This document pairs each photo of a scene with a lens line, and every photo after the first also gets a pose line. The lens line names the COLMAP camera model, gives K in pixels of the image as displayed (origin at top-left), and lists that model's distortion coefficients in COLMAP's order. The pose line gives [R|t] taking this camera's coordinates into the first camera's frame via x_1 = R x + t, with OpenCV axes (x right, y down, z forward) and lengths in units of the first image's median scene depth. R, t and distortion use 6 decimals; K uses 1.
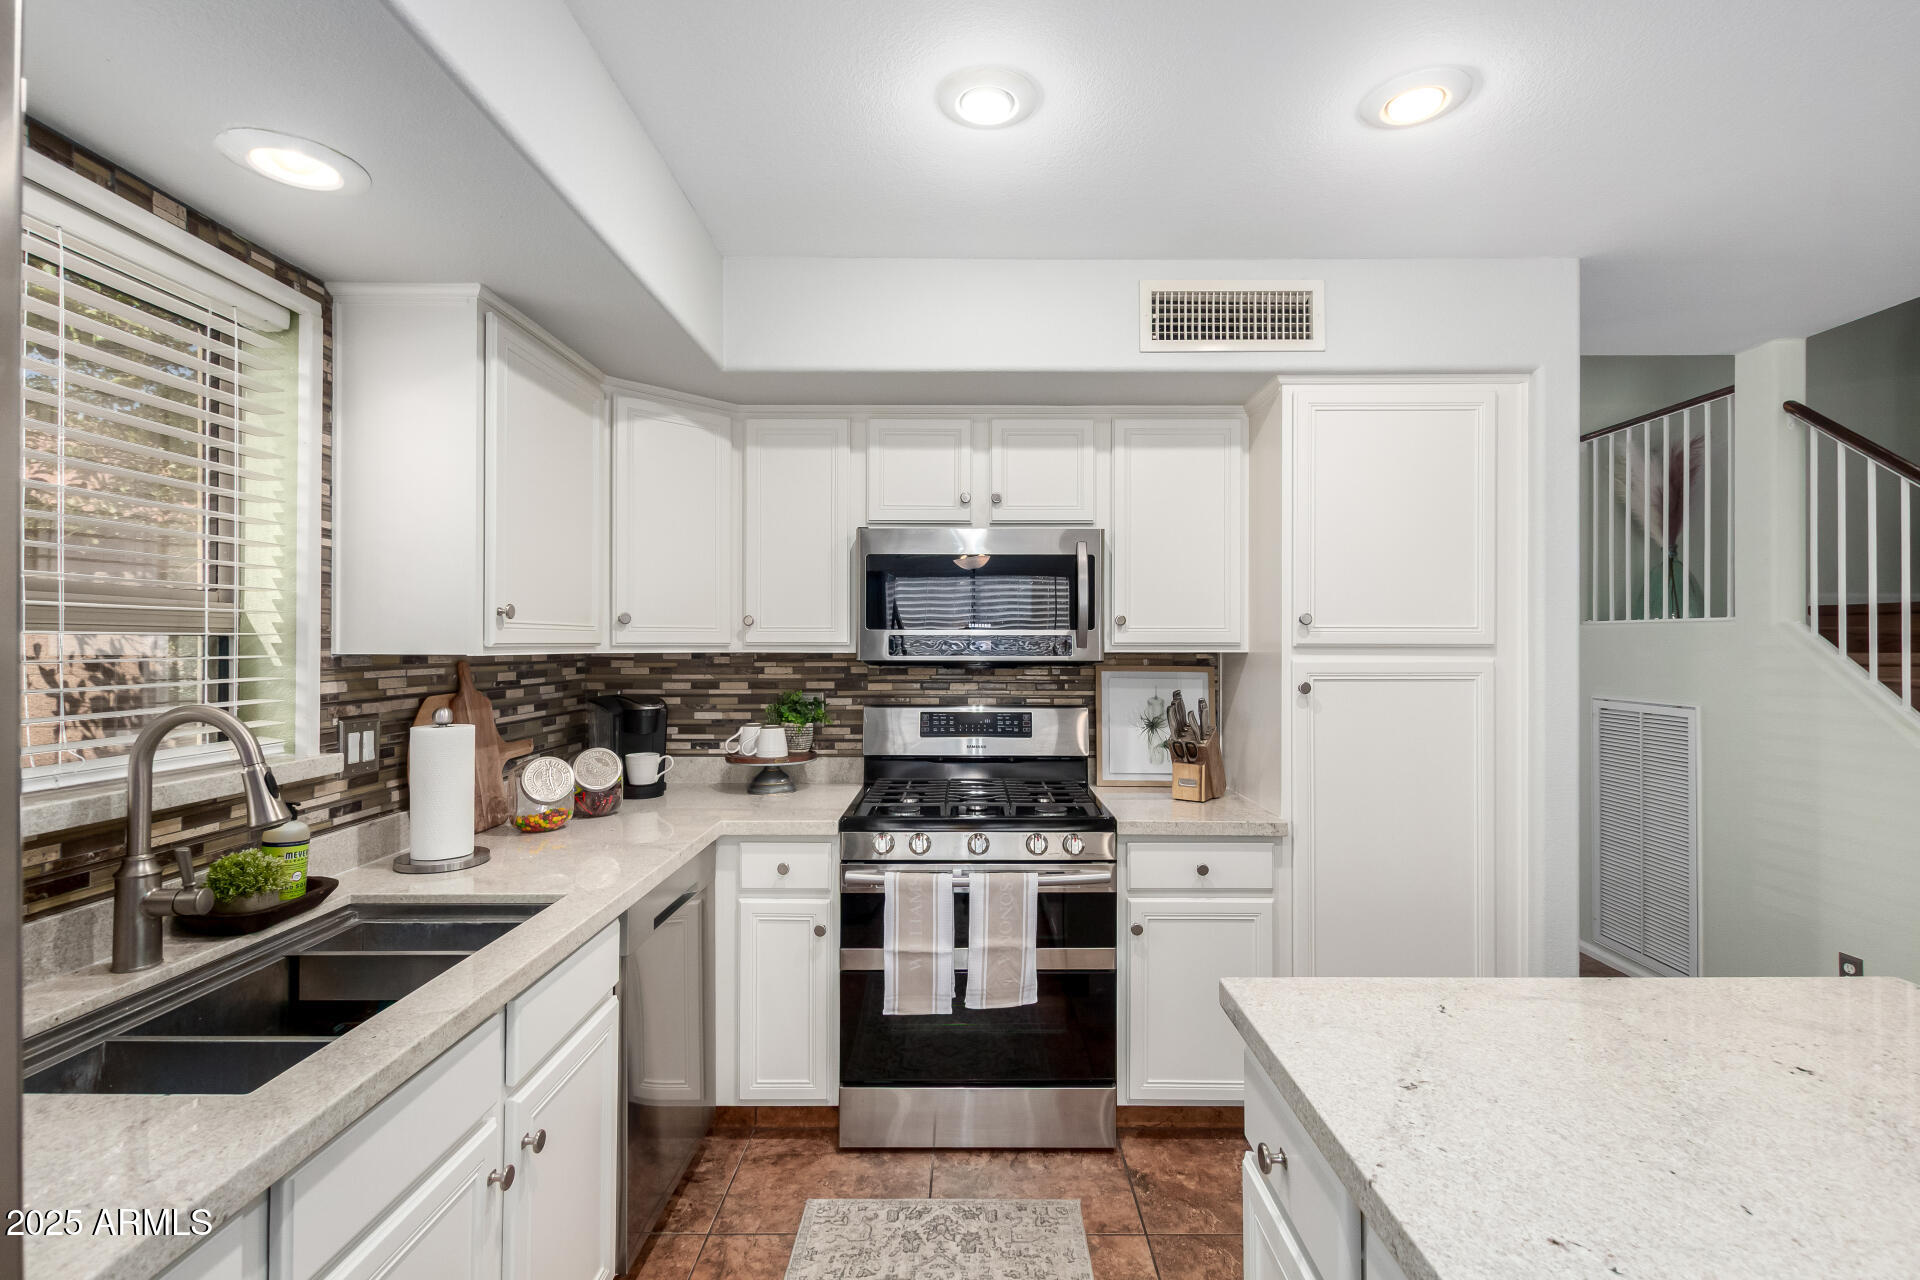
lens RADIAL K [[895.7, 0, 984.5], [0, 895.7, 640.4], [0, 0, 1]] dist [0.001461, -0.000039]
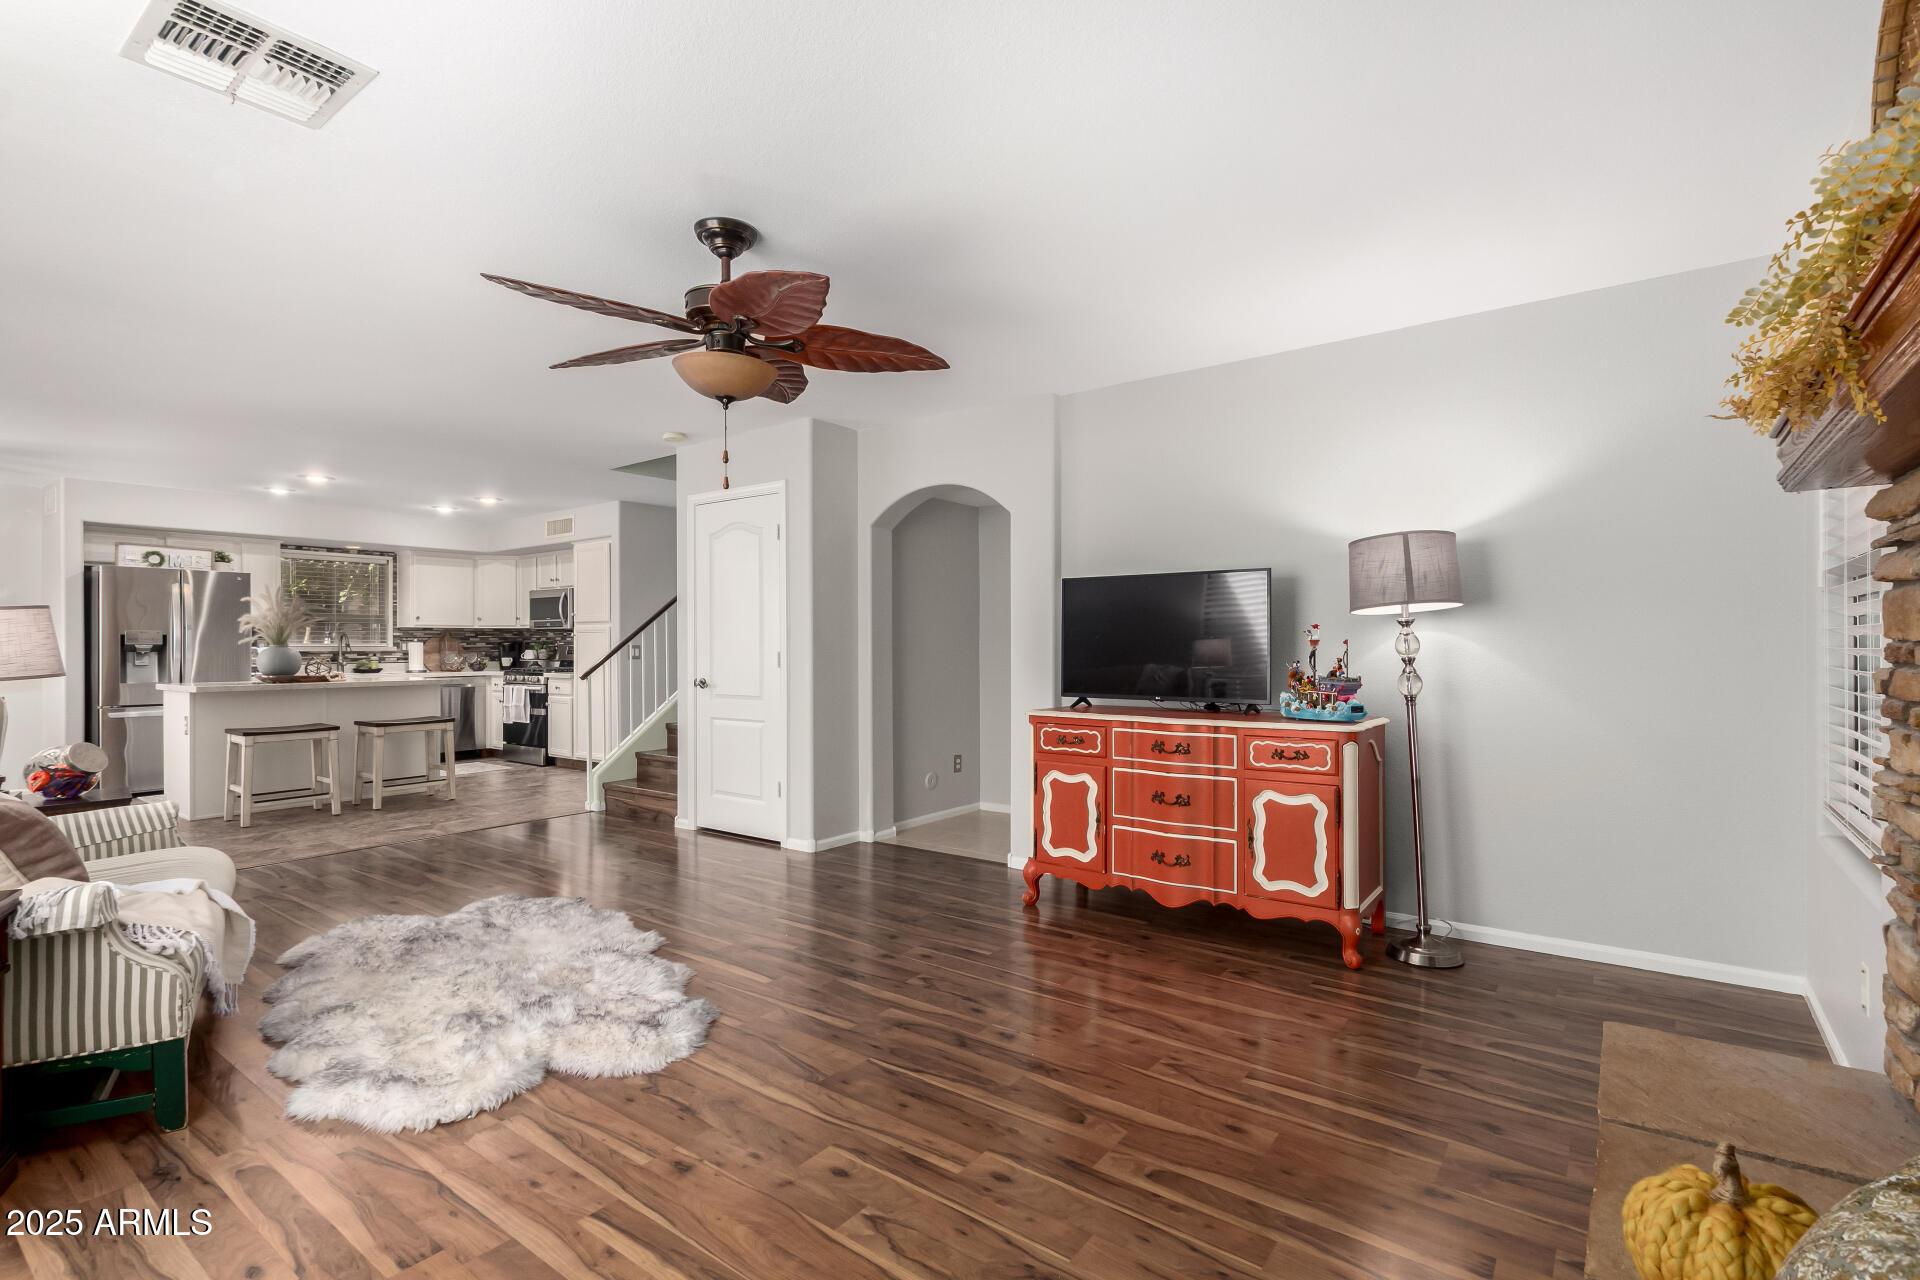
lens RADIAL K [[895.7, 0, 984.5], [0, 895.7, 640.4], [0, 0, 1]] dist [0.001461, -0.000039]
pose [[0.803559, -0.008712, -0.595162, 3.617978], [0.012108, 0.999925, 0.001710, 0.088789], [0.595103, -0.008580, 0.803604, -0.790949]]
